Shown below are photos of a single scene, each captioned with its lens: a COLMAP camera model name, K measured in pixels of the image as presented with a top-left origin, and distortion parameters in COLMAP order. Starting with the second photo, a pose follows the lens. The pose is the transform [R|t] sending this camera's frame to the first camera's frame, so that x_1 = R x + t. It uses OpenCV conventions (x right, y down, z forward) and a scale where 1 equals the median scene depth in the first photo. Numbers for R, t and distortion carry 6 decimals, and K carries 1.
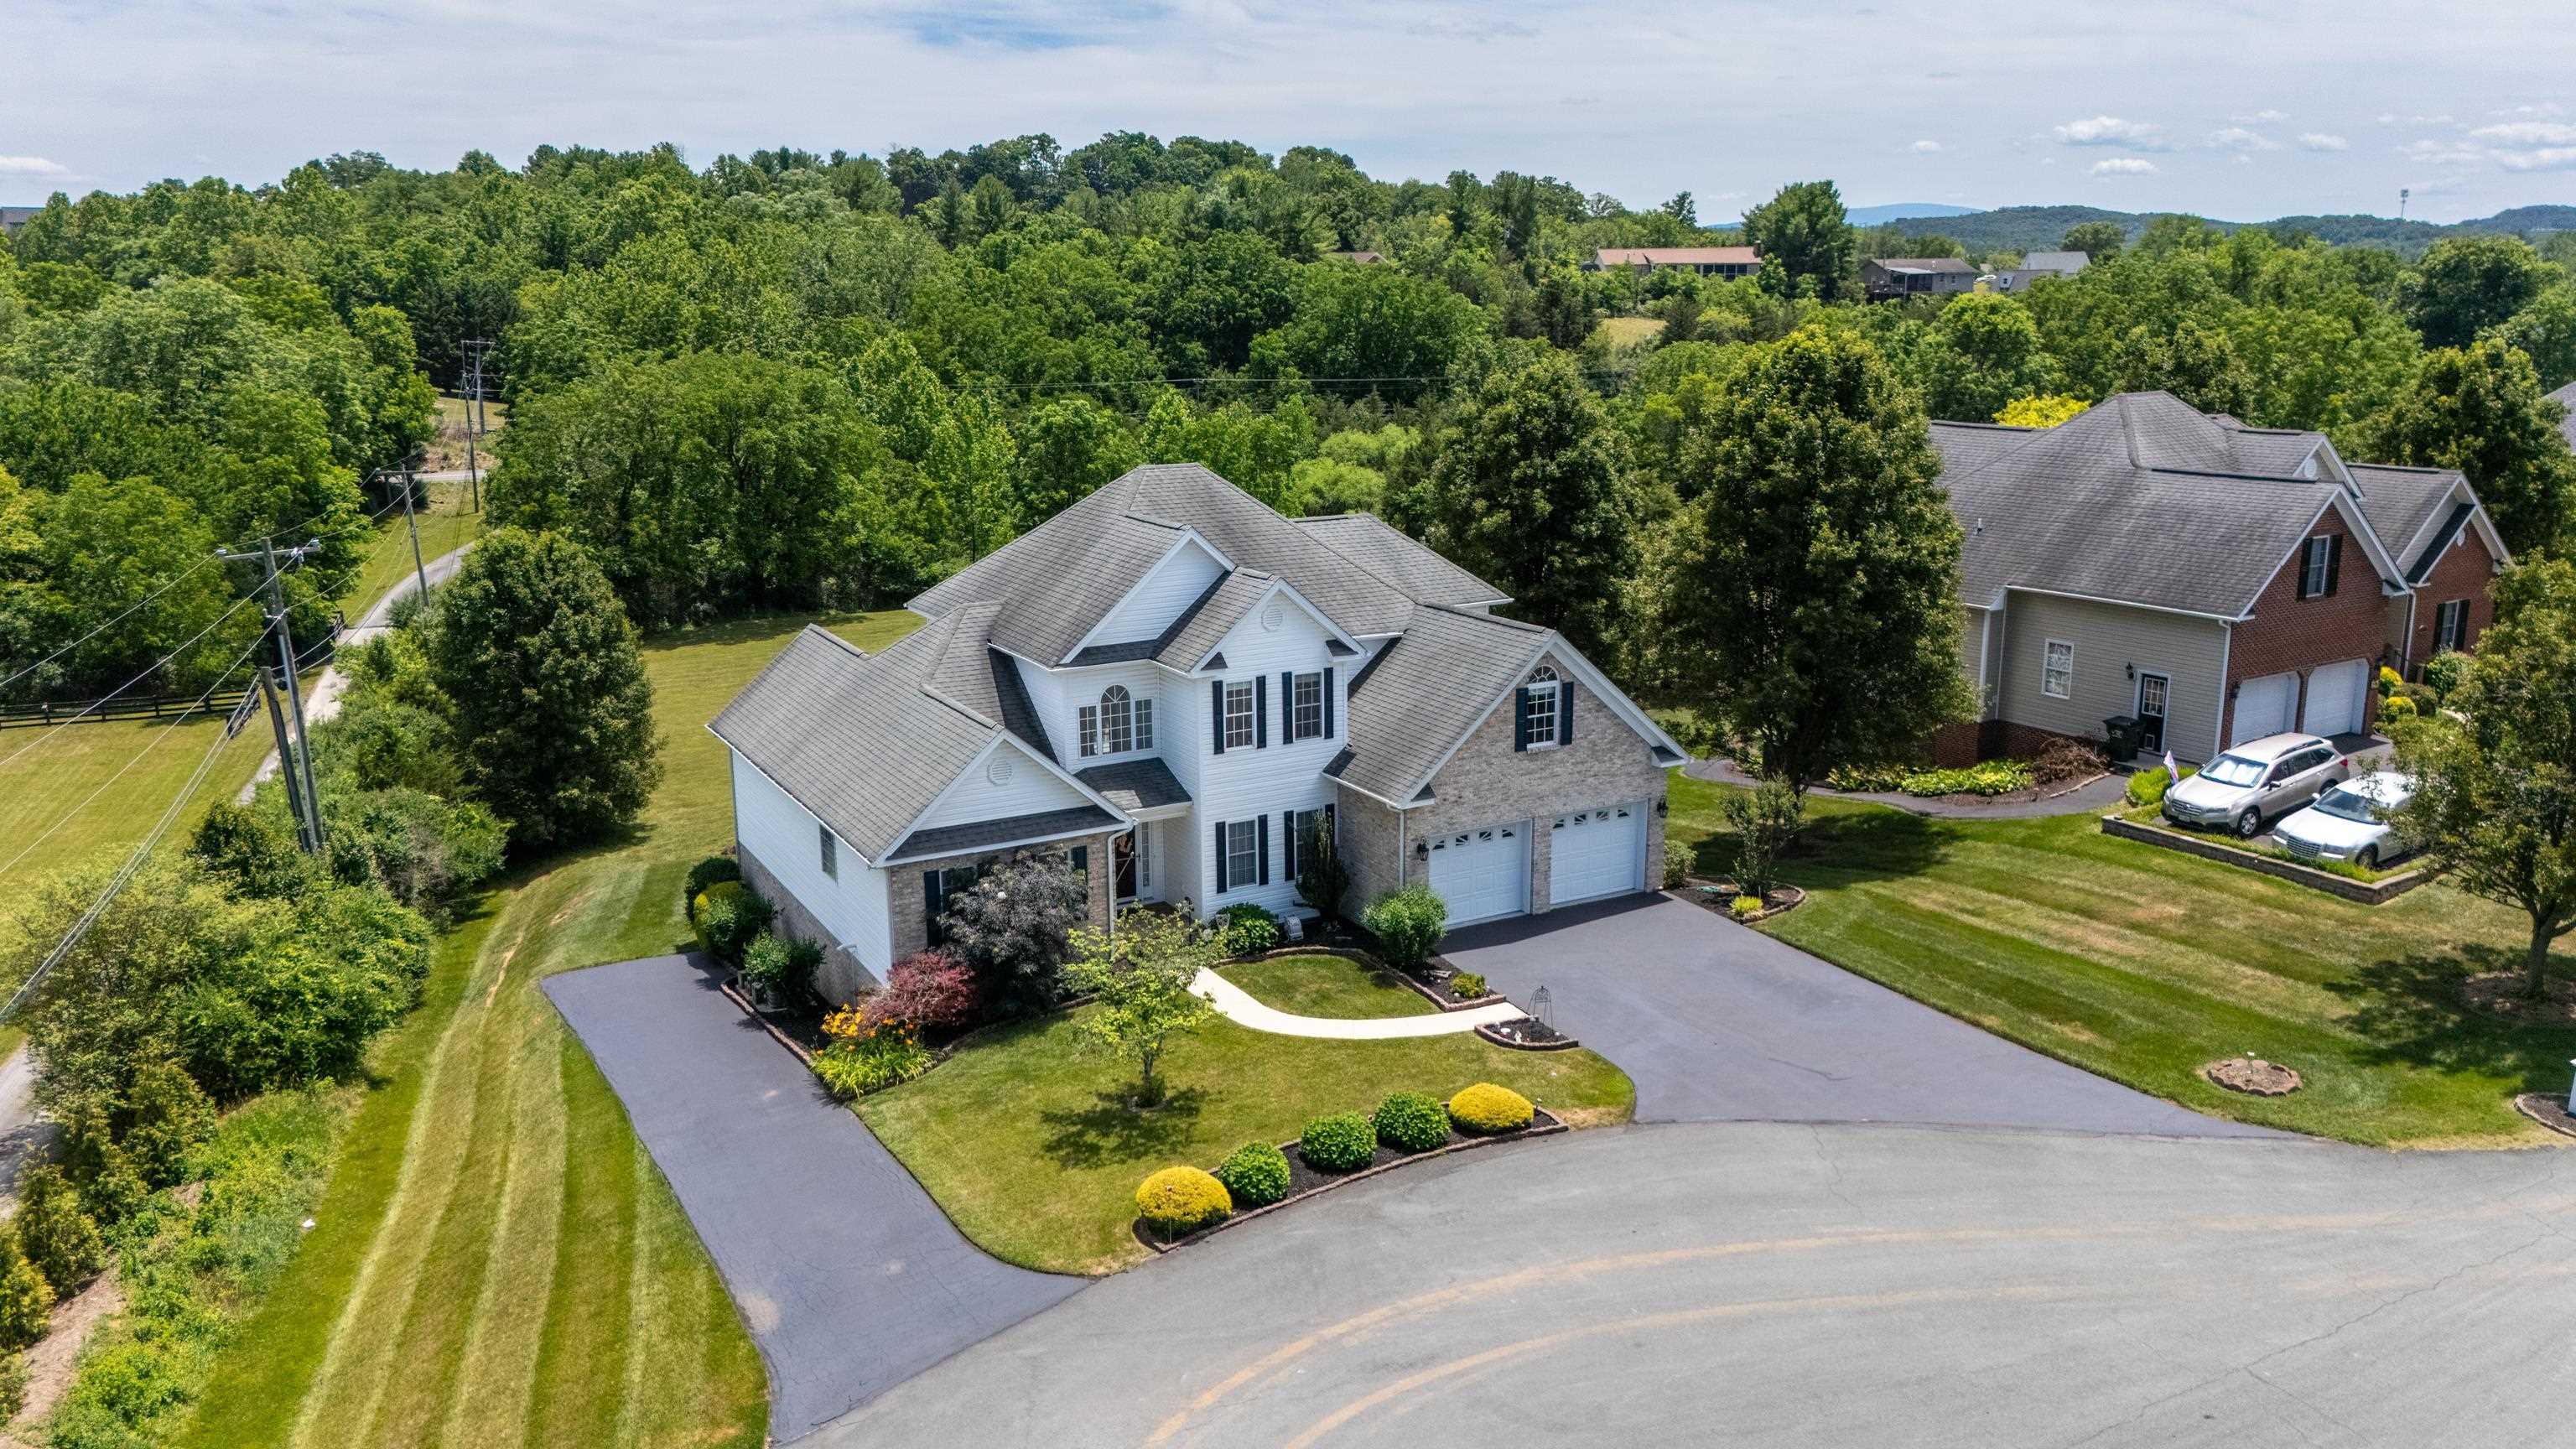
lens RADIAL K [[1897.9, 0, 1295.7], [0, 1897.9, 738.4], [0, 0, 1]] dist [0.082378, -0.073551]
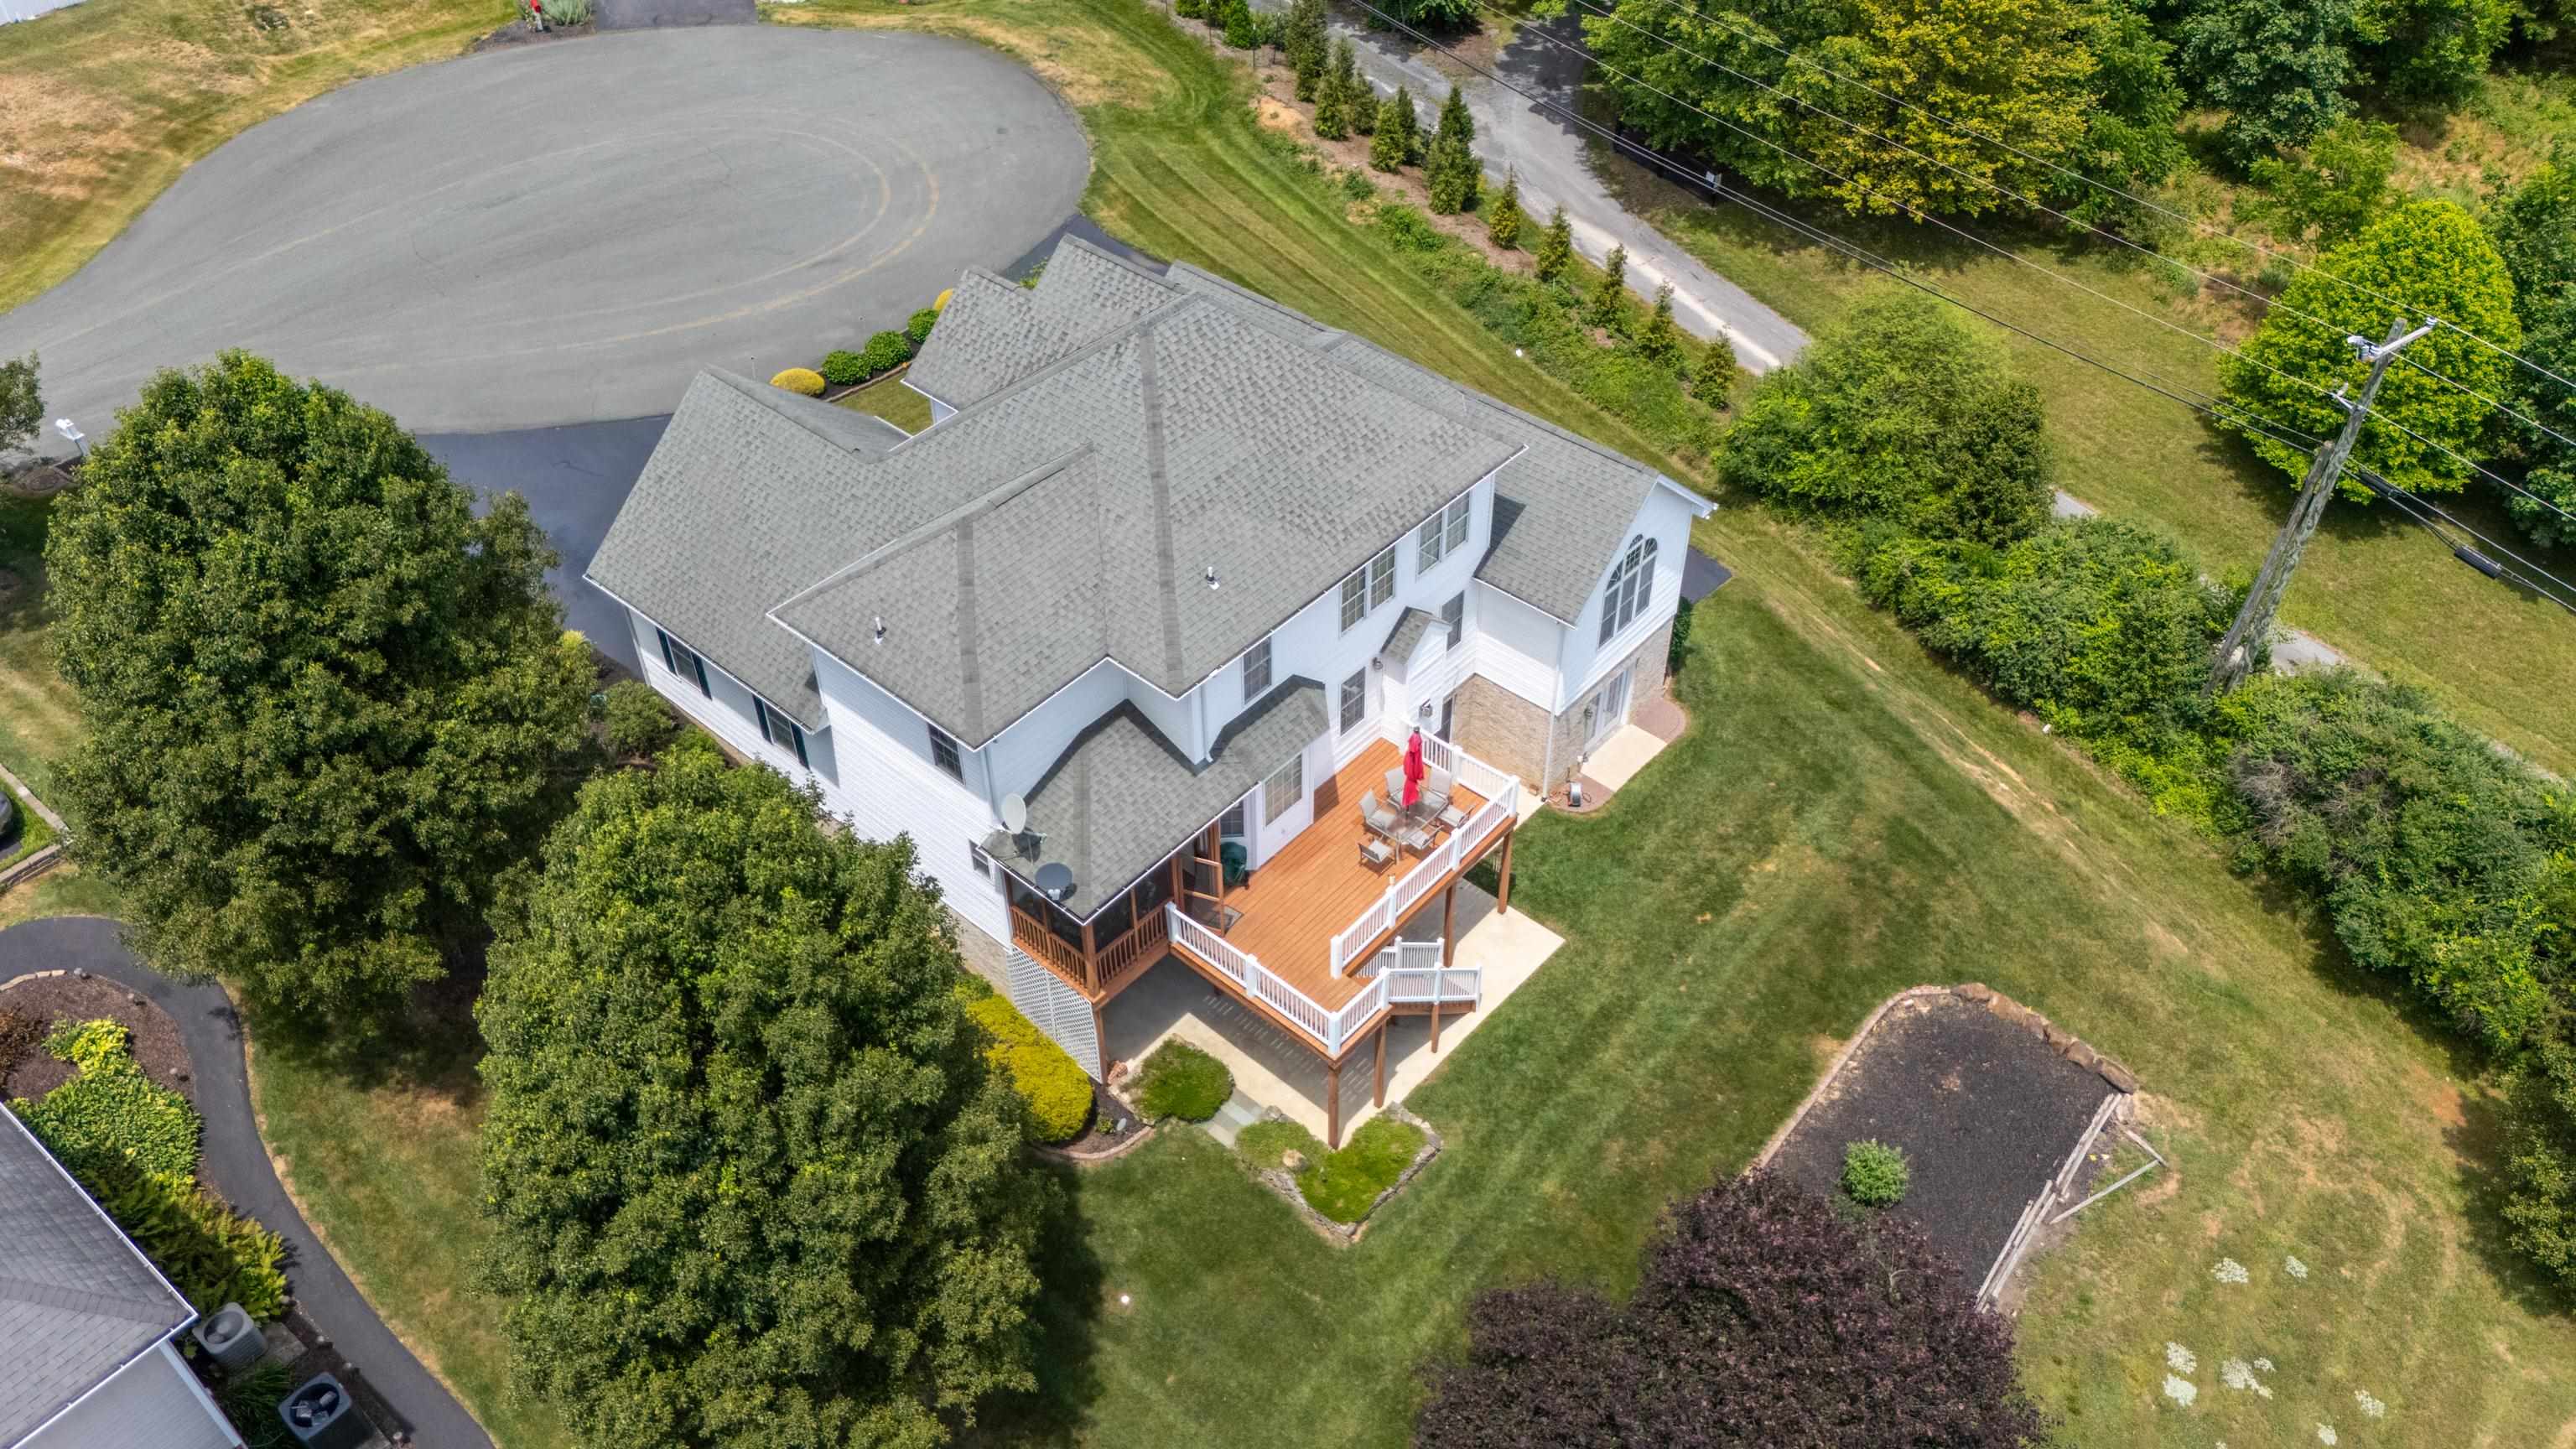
lens RADIAL K [[1901.1, 0, 1288.0], [0, 1901.1, 724.5], [0, 0, 1]] dist [0.068452, -0.068193]
pose [[-0.942280, 0.237563, -0.235951, 0.128318], [-0.060230, 0.572937, 0.817384, -0.779202], [0.329365, 0.784415, -0.525558, 1.755341]]
